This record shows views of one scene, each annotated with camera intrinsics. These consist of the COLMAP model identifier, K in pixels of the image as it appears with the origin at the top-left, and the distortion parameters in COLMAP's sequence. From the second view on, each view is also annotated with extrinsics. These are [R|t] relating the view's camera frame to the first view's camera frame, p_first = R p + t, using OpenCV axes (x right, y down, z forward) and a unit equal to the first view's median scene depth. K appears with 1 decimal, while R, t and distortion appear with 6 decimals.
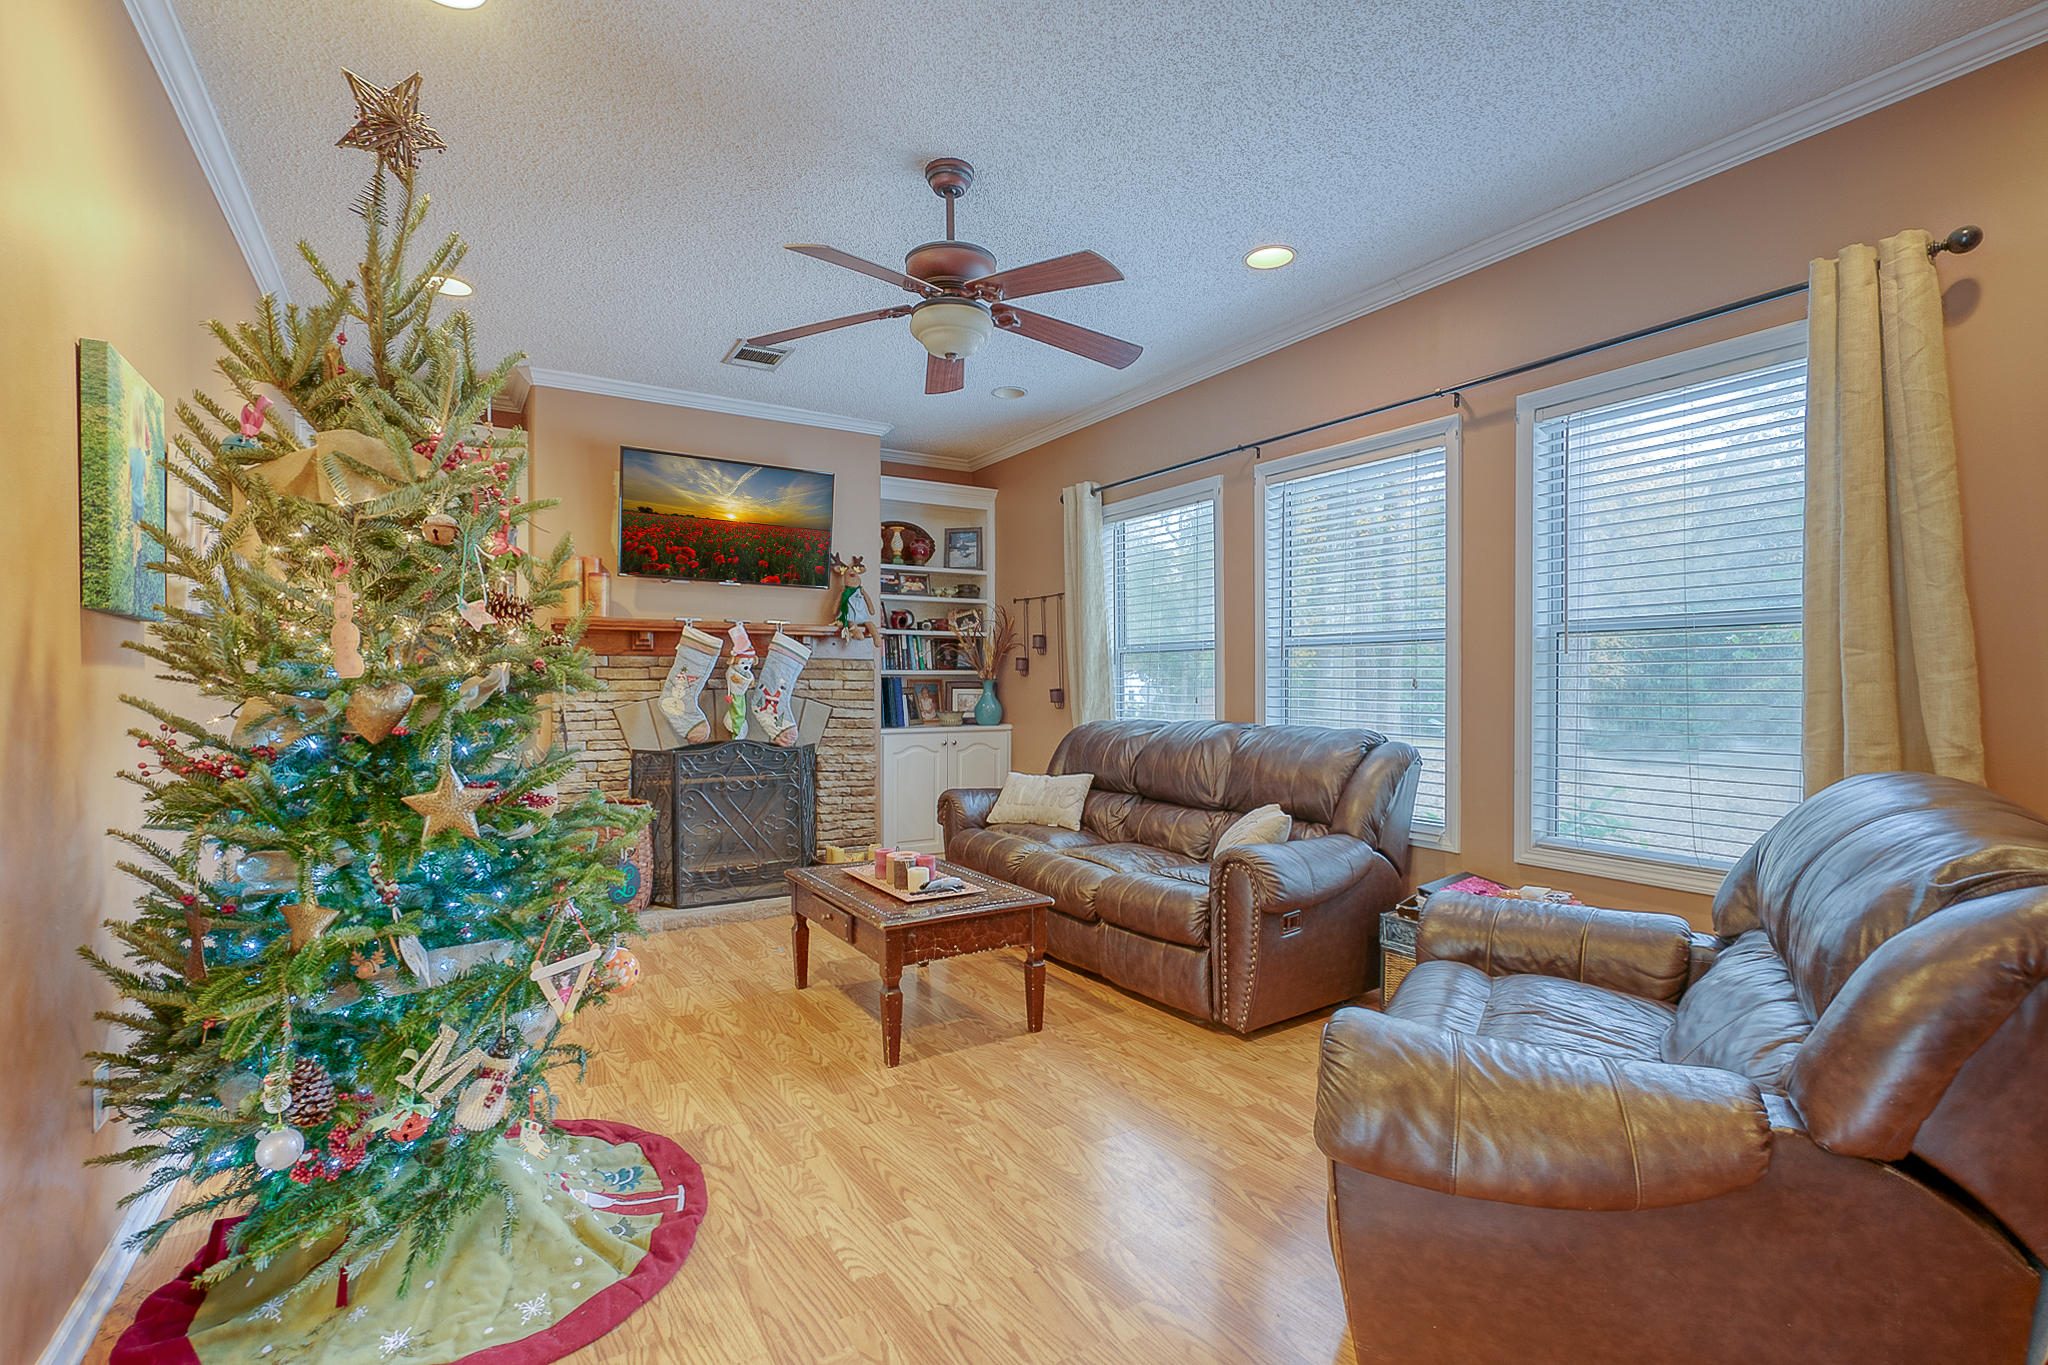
lens RADIAL K [[911.0, 0, 1025.3], [0, 911.0, 683.1], [0, 0, 1]] dist [-0.008838, 0.001732]
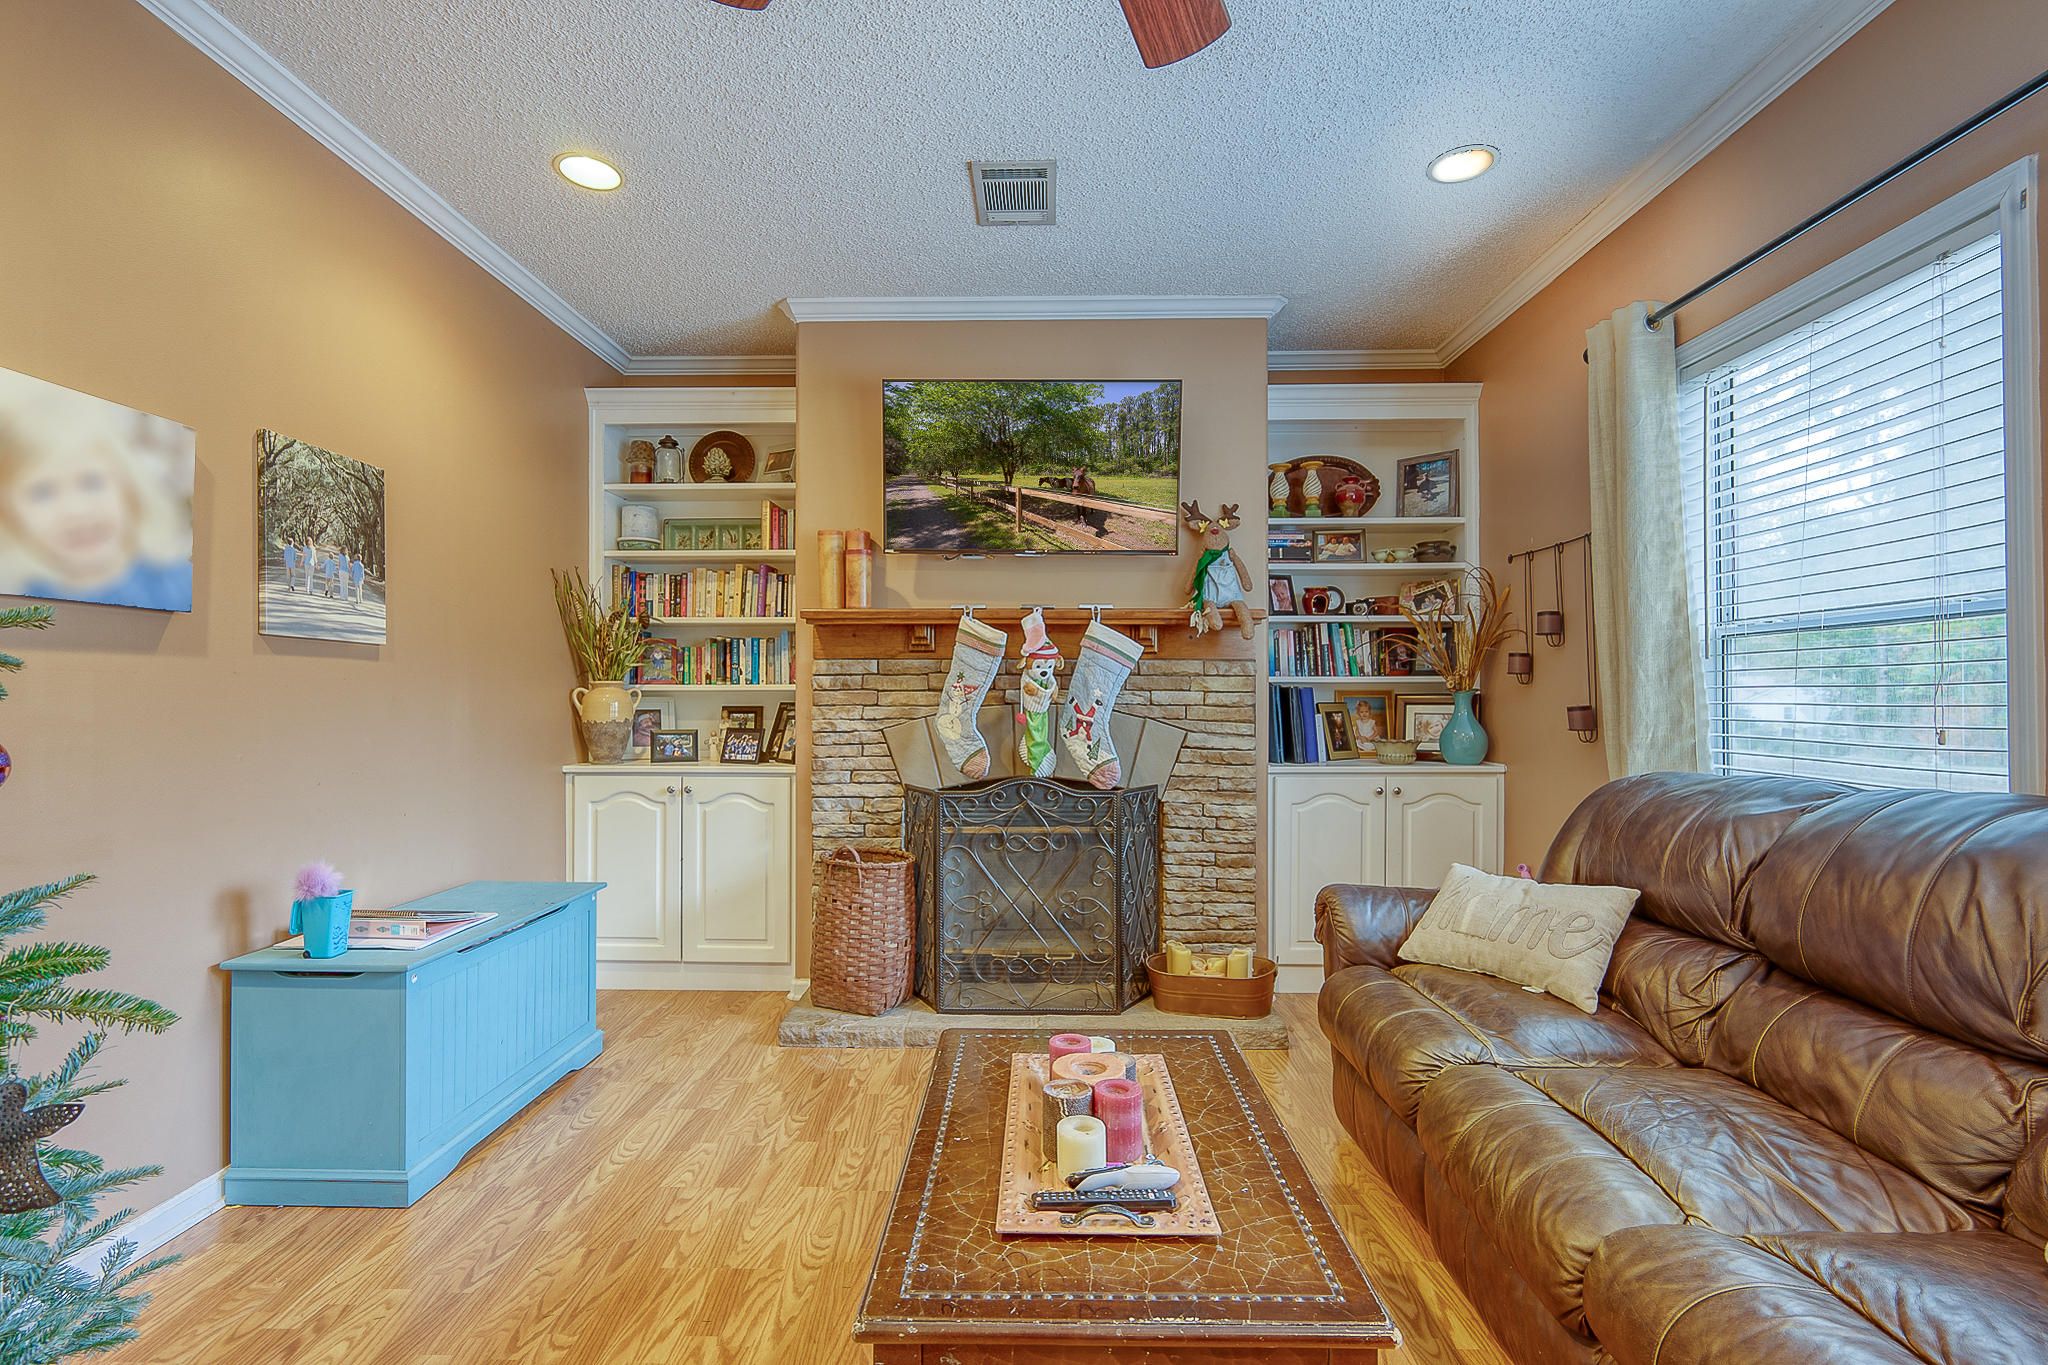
lens RADIAL K [[911.0, 0, 1030.5], [0, 911.0, 690.1], [0, 0, 1]] dist [-0.008838, 0.001732]
pose [[0.835683, -0.003563, -0.549200, 0.061462], [-0.000836, 0.999970, -0.007758, 0.001249], [0.549211, 0.006942, 0.835655, 0.383686]]
